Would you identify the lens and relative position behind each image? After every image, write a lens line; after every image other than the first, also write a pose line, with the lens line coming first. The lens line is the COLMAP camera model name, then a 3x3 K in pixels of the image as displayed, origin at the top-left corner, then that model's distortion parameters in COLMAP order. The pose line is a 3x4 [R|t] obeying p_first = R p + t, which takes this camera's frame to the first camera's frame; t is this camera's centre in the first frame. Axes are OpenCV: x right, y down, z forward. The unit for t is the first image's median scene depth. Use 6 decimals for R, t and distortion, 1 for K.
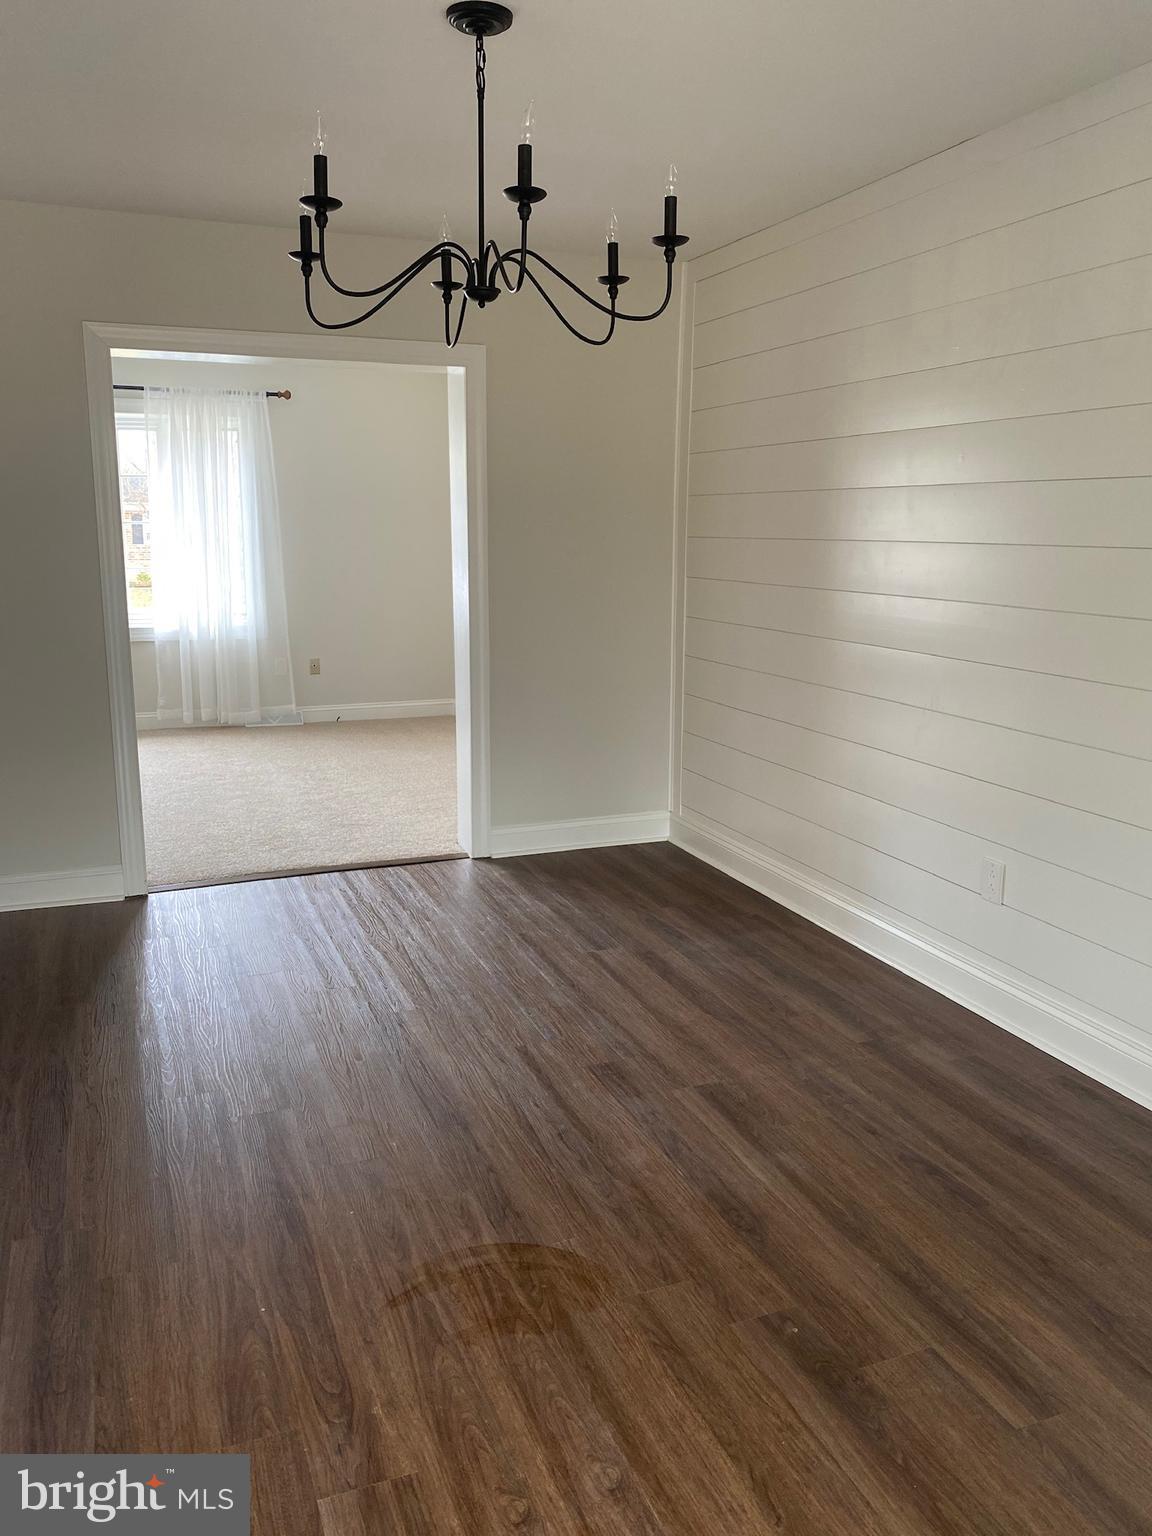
lens RADIAL K [[1180.5, 0, 576.0], [0, 1180.5, 768.0], [0, 0, 1]] dist [0.092383, -0.122002]
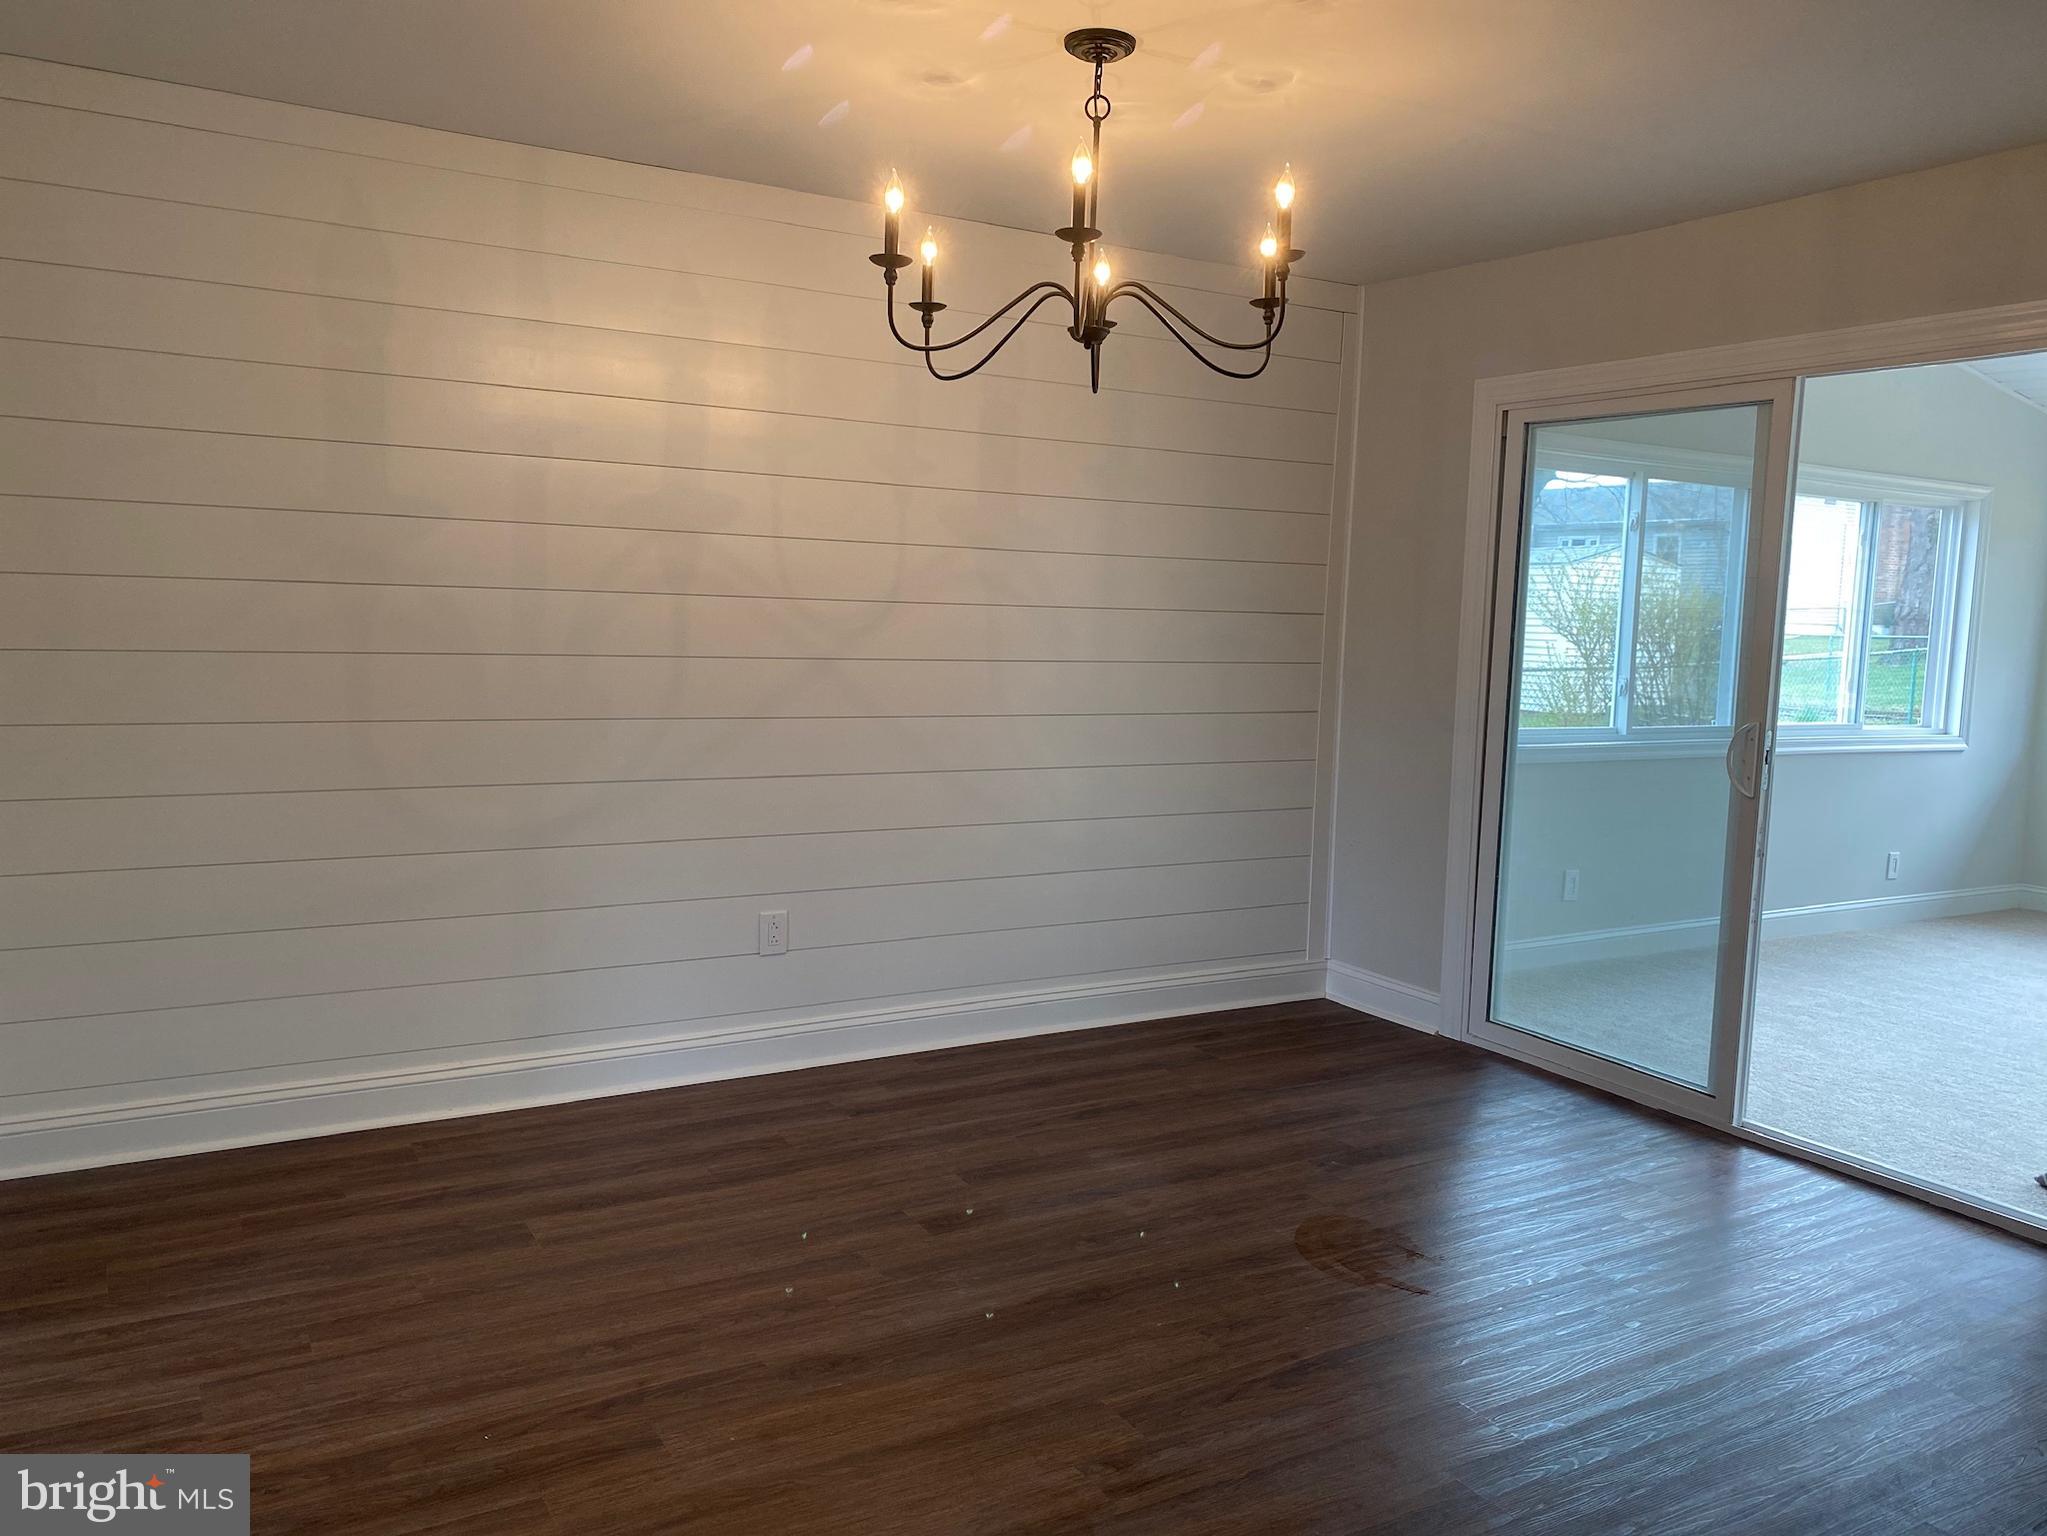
lens RADIAL K [[1573.2, 0, 1023.5], [0, 1573.2, 768.0], [0, 0, 1]] dist [0.092383, -0.122002]
pose [[-0.147349, -0.114302, 0.982458, -1.131741], [0.176678, 0.974283, 0.139849, -0.219493], [-0.973177, 0.194185, -0.123365, 1.113142]]
